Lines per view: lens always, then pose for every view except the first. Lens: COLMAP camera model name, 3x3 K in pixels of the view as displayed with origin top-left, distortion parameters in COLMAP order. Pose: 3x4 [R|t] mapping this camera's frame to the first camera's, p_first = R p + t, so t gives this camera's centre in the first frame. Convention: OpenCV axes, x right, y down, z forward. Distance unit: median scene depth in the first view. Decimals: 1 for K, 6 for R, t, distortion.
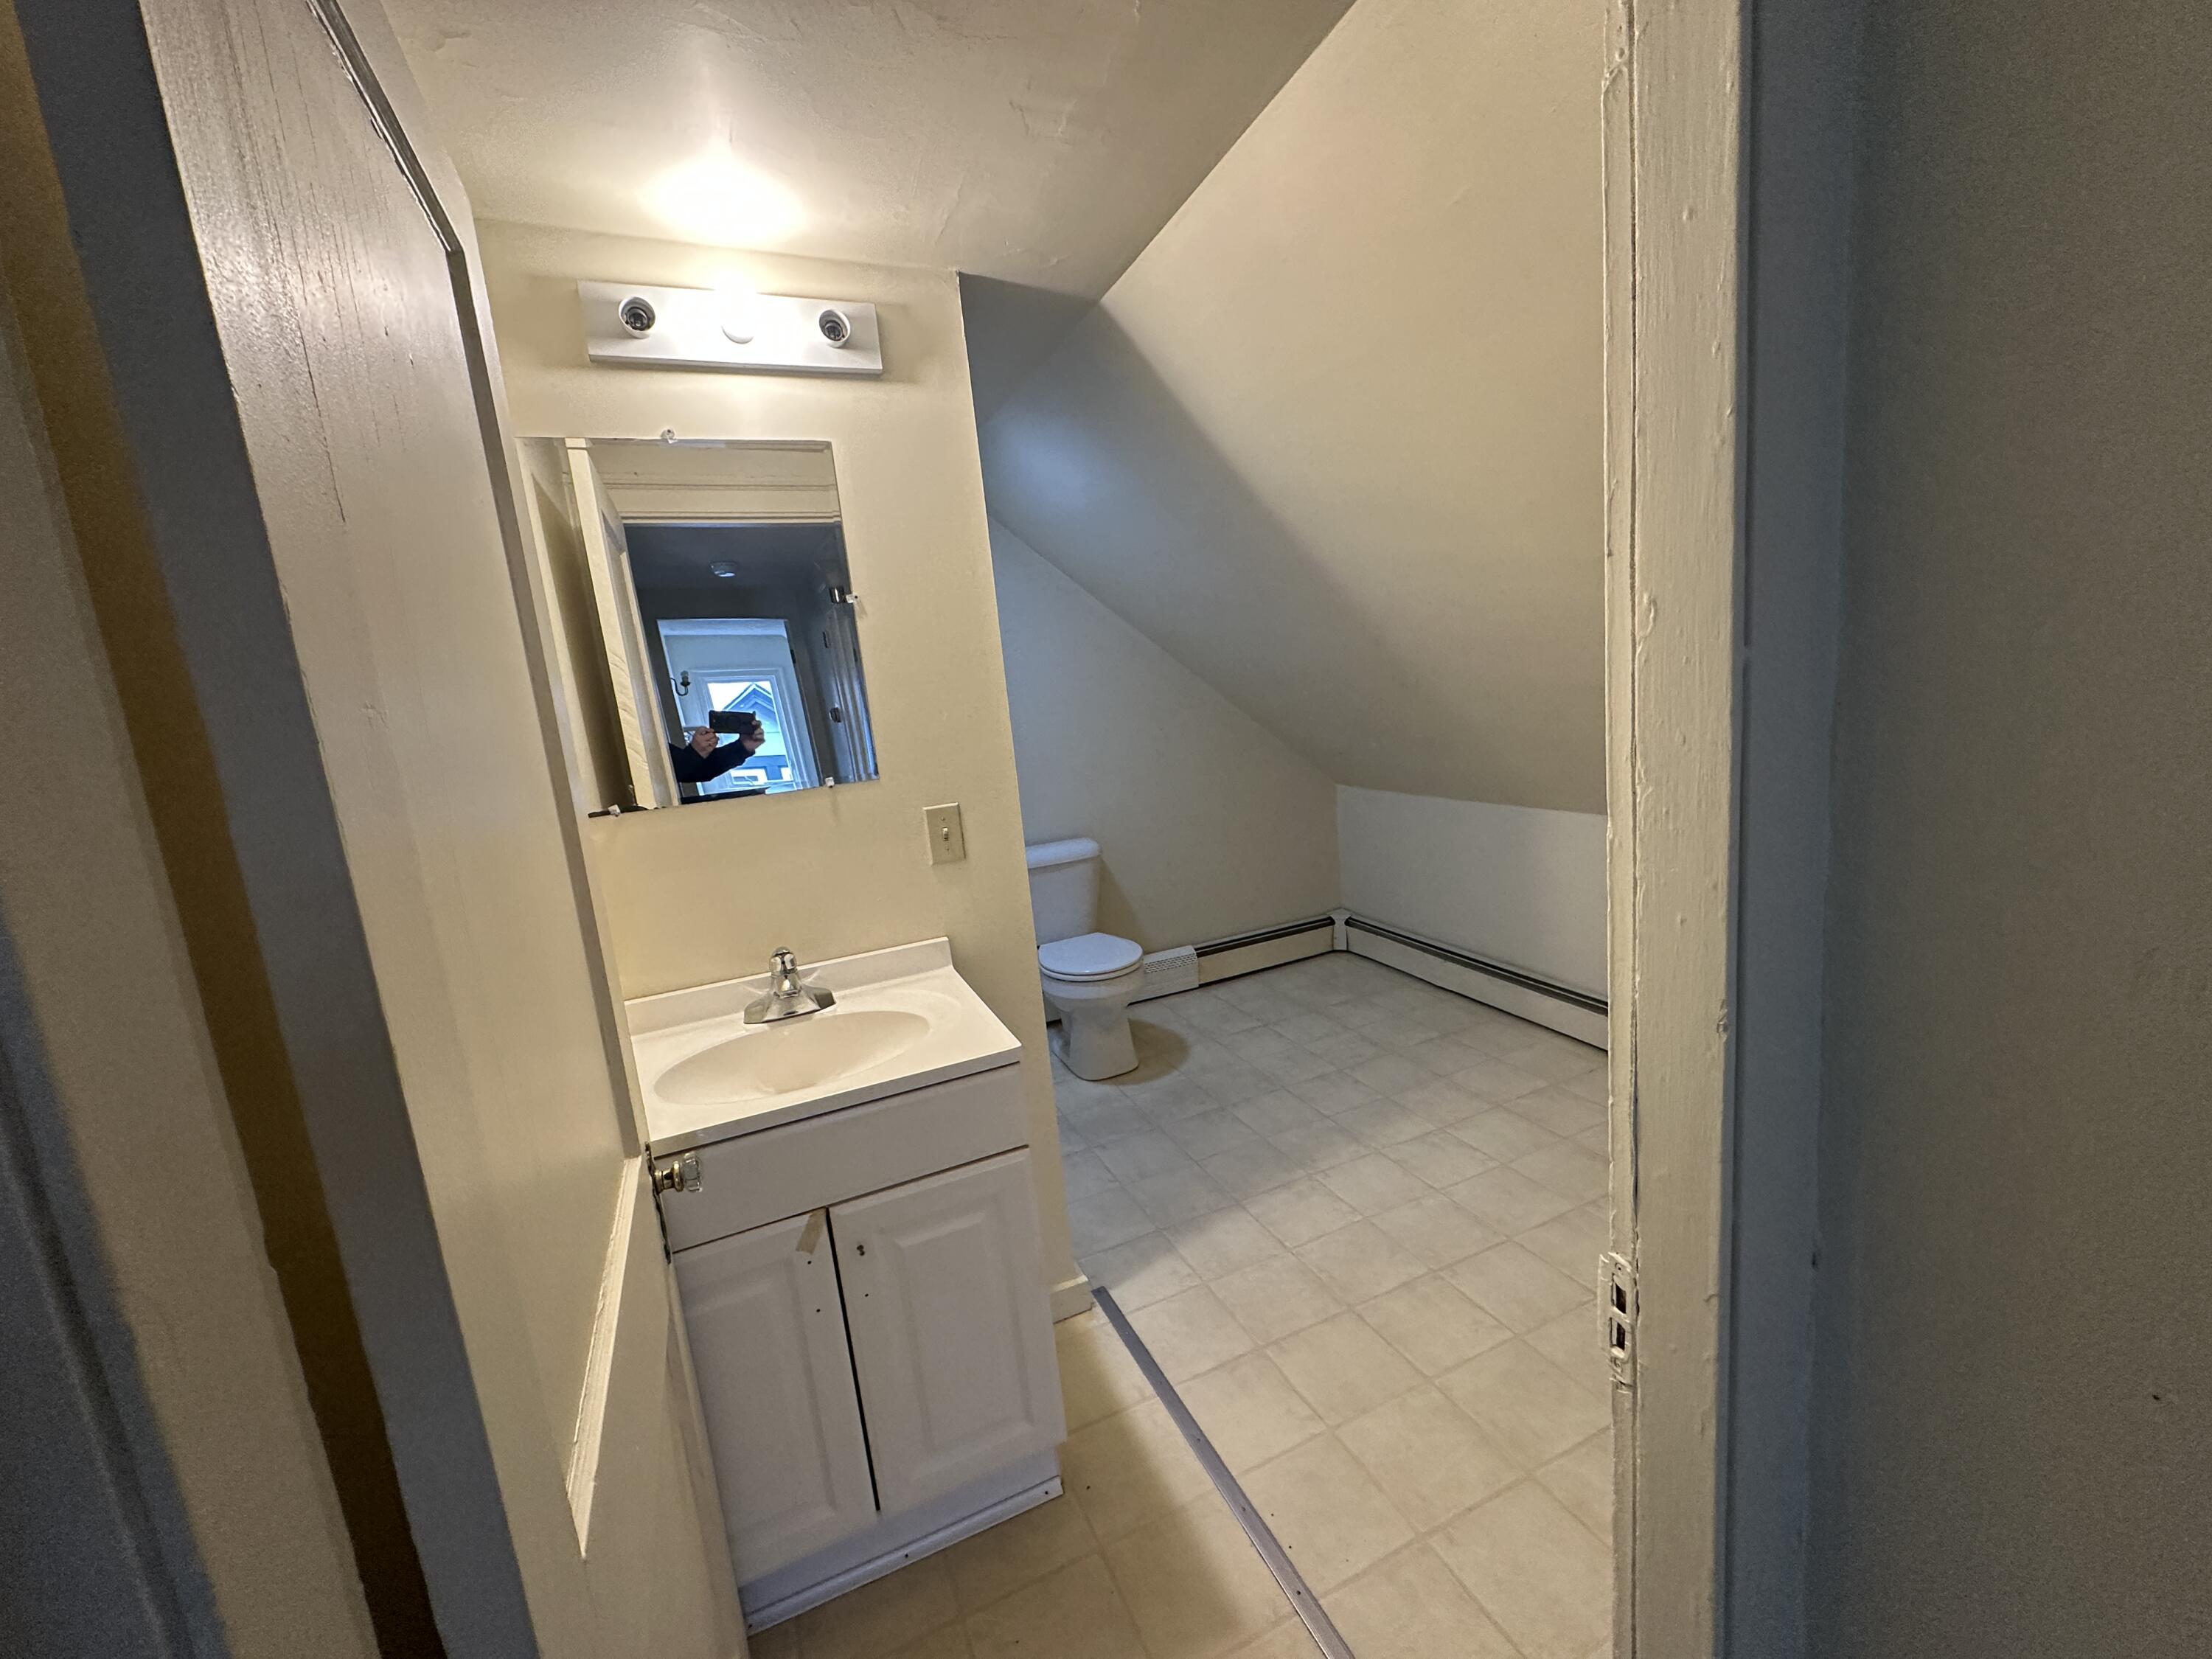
lens RADIAL K [[880.9, 0, 1107.0], [0, 880.9, 840.7], [0, 0, 1]] dist [0.000549, -0.001658]
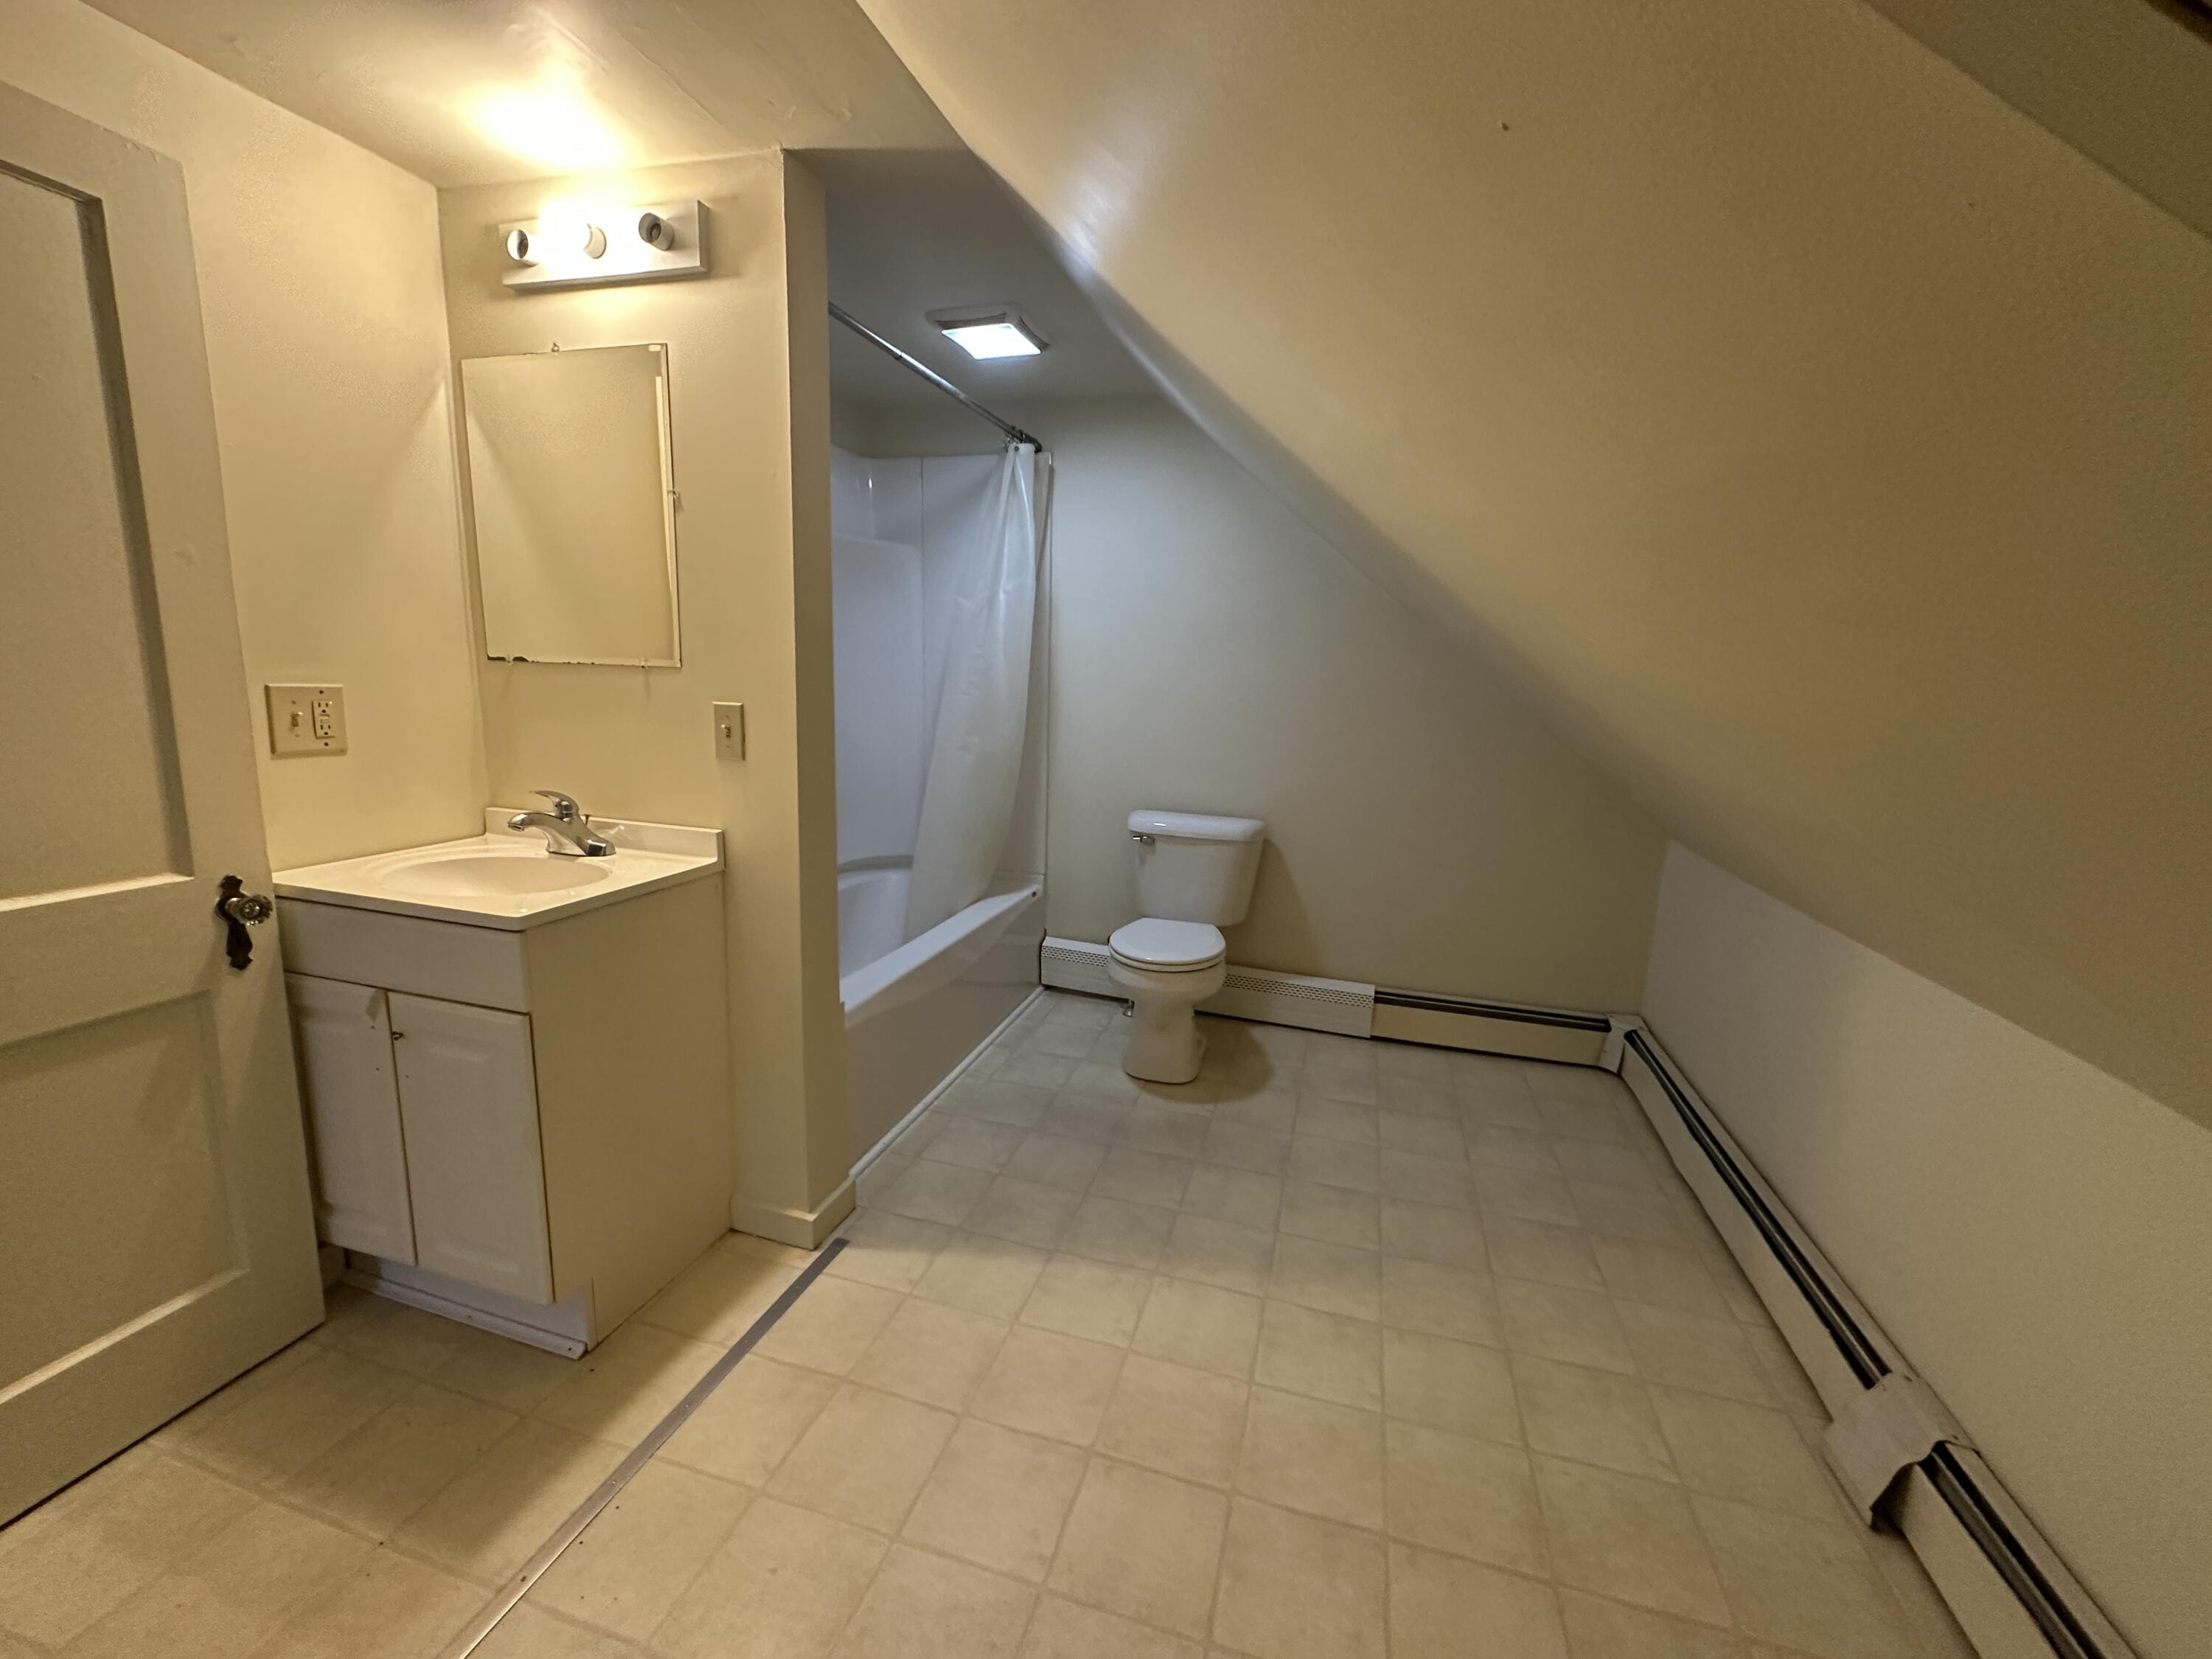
lens RADIAL K [[880.9, 0, 1097.7], [0, 880.9, 836.8], [0, 0, 1]] dist [0.000549, -0.001658]
pose [[0.759304, 0.240126, -0.604812, 0.835805], [-0.221556, 0.969294, 0.106686, -0.098017], [0.611859, 0.052993, 0.789190, 0.486264]]
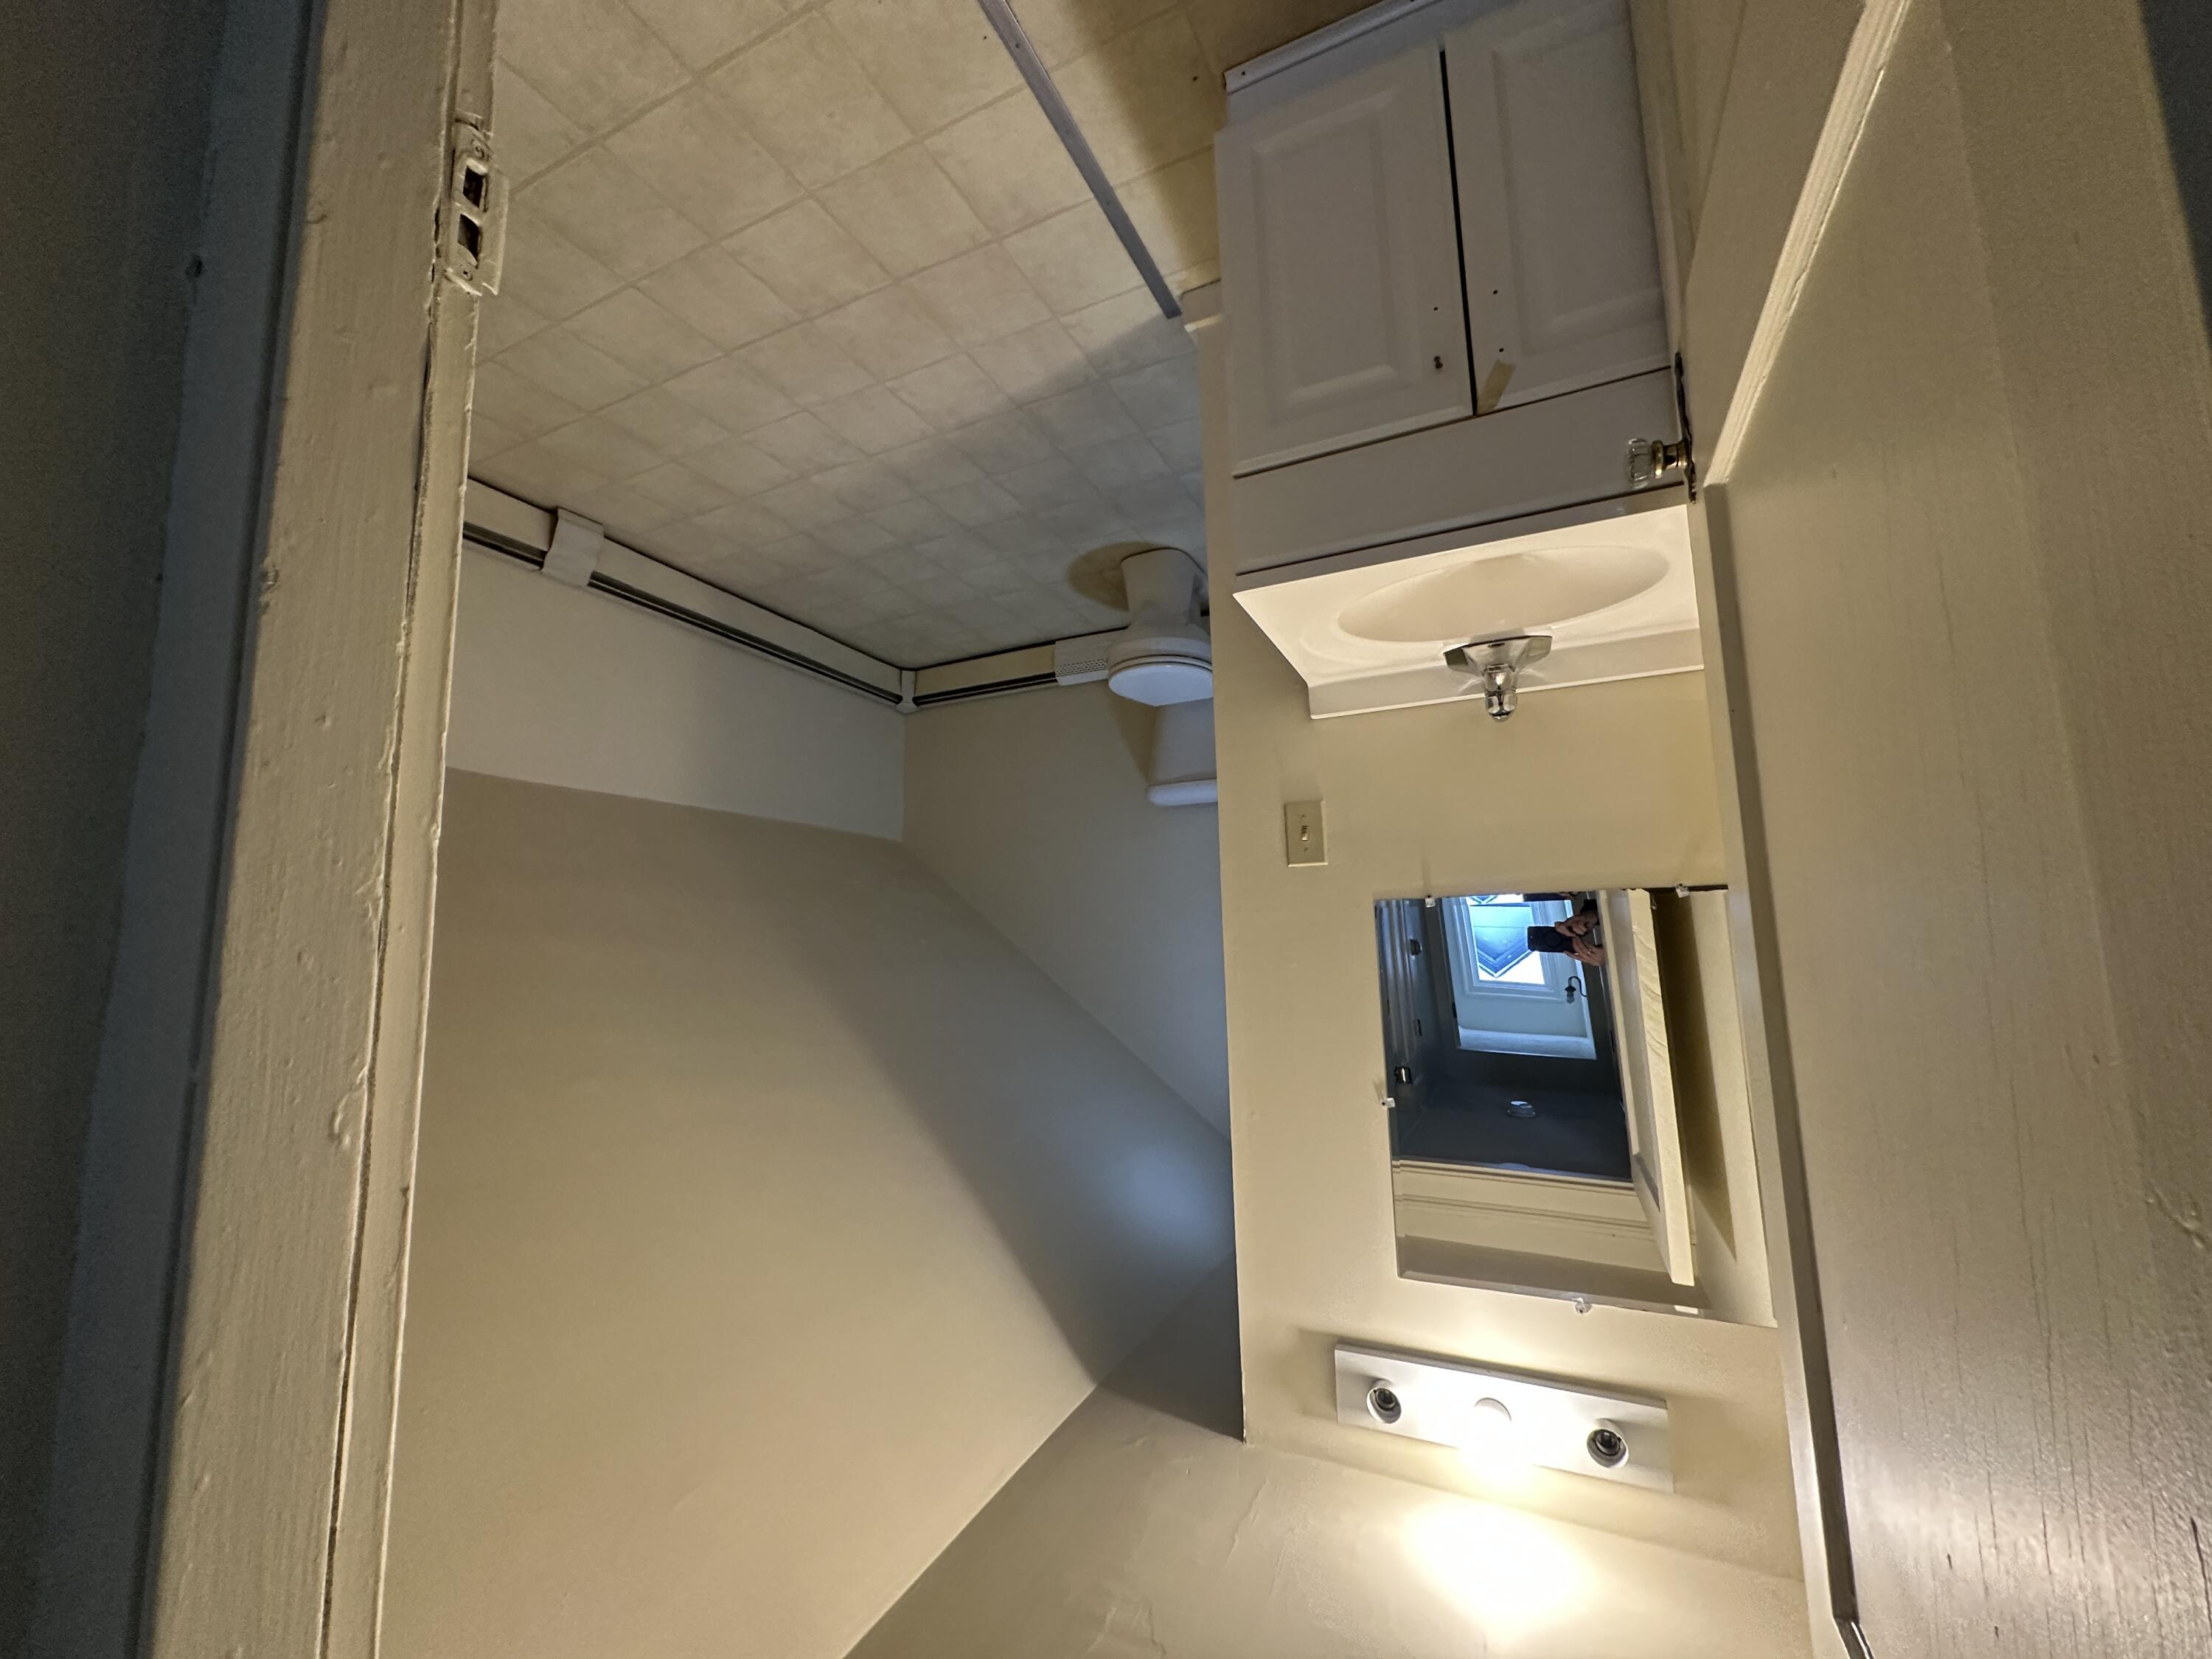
lens RADIAL K [[880.9, 0, 1103.5], [0, 880.9, 819.7], [0, 0, 1]] dist [0.000549, -0.001658]
pose [[-0.996348, -0.069182, 0.050049, -0.023596], [0.067379, -0.997047, -0.036856, 0.027220], [0.052451, -0.033349, 0.998067, 0.093456]]
